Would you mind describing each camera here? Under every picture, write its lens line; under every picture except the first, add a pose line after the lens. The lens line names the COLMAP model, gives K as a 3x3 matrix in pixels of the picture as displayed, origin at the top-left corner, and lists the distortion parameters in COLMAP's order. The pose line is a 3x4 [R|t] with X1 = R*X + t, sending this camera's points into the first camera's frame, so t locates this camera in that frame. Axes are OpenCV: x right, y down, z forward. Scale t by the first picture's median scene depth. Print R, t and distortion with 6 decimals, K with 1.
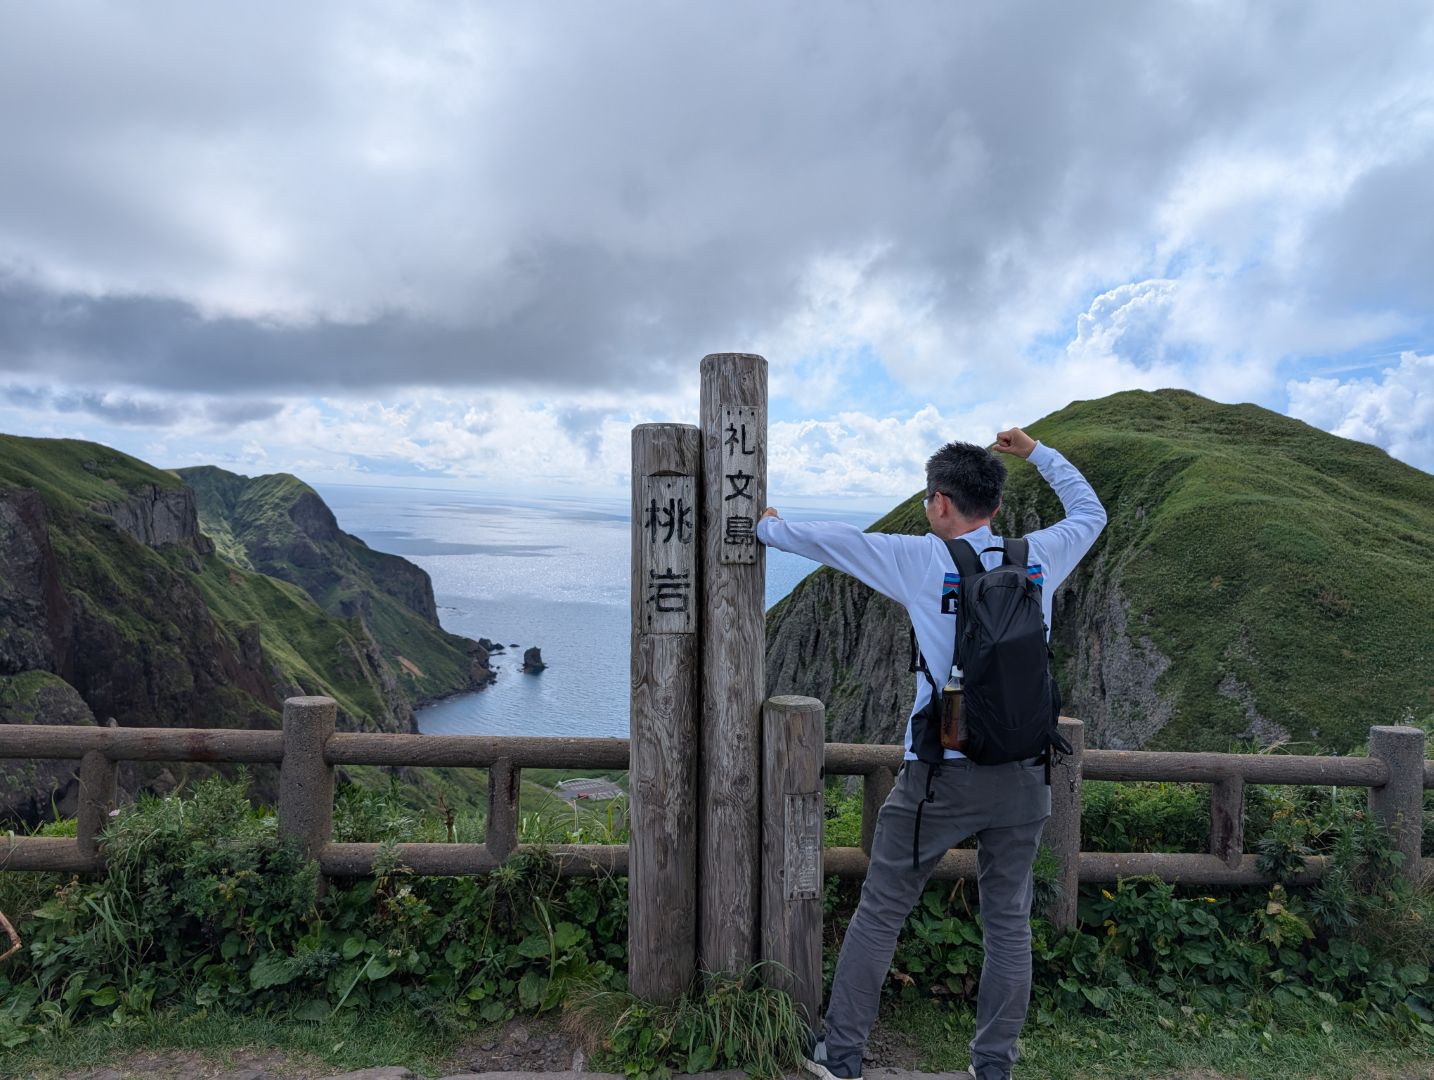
lens RADIAL K [[1046.7, 0, 717.0], [0, 1046.7, 540.0], [0, 0, 1]] dist [0.041099, -0.001398]
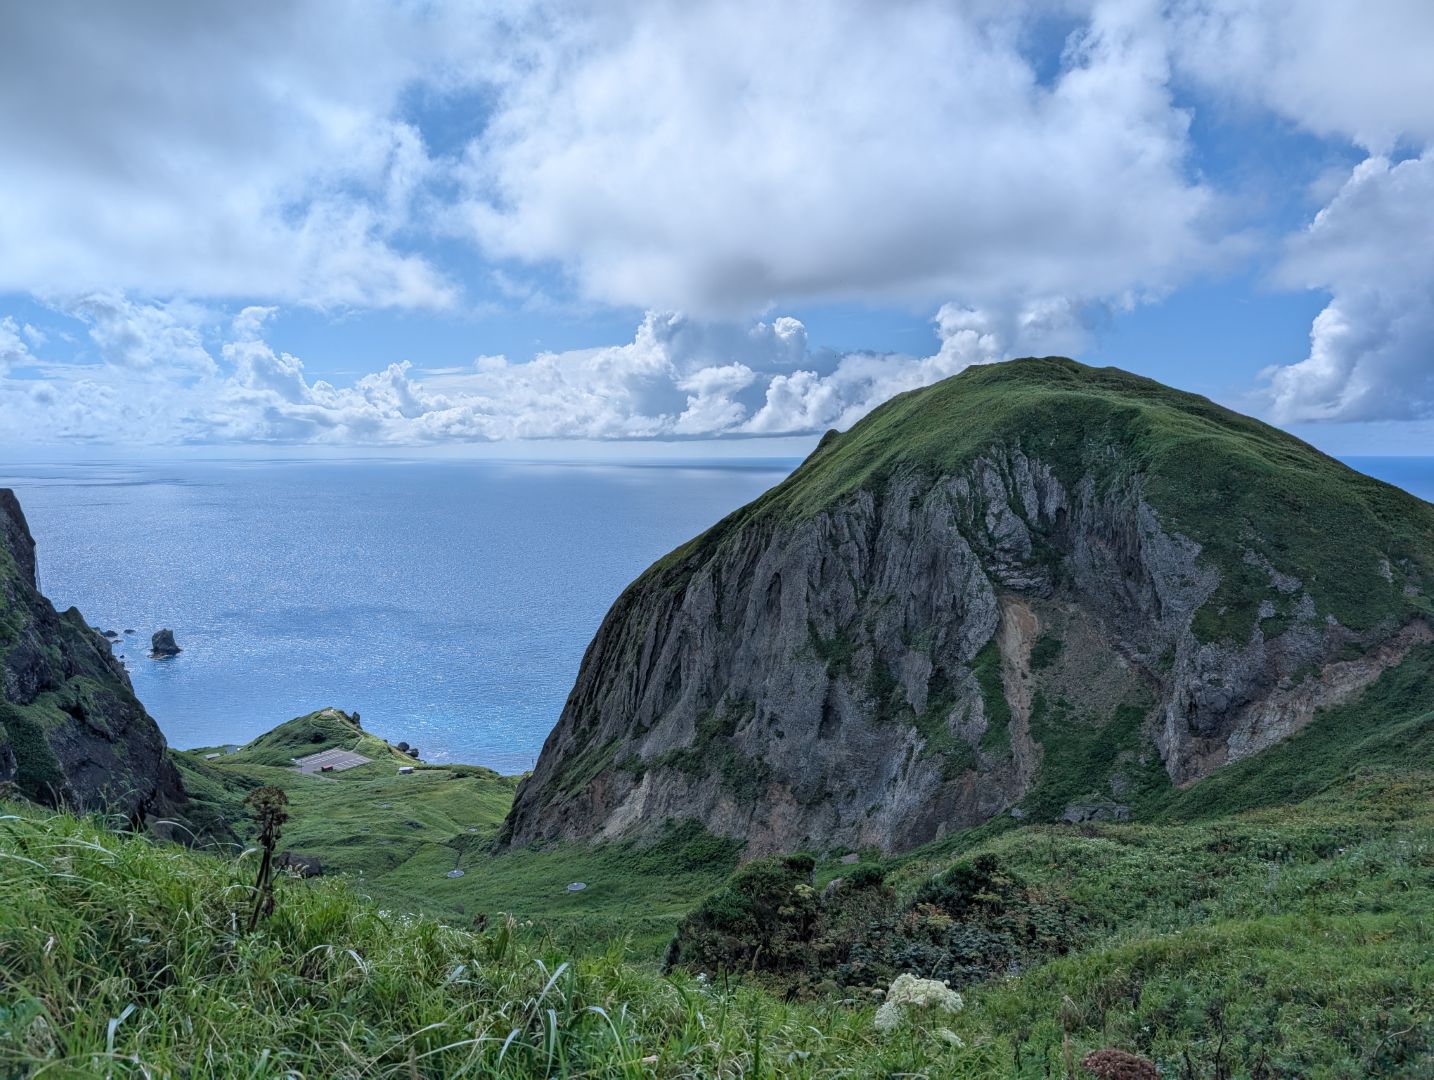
lens RADIAL K [[1046.7, 0, 717.0], [0, 1046.7, 540.0], [0, 0, 1]] dist [0.041099, -0.001398]
pose [[0.919895, -0.085638, 0.382700, -0.414457], [0.064658, 0.995630, 0.067377, -0.022141], [-0.386798, -0.037235, 0.921413, -0.072062]]
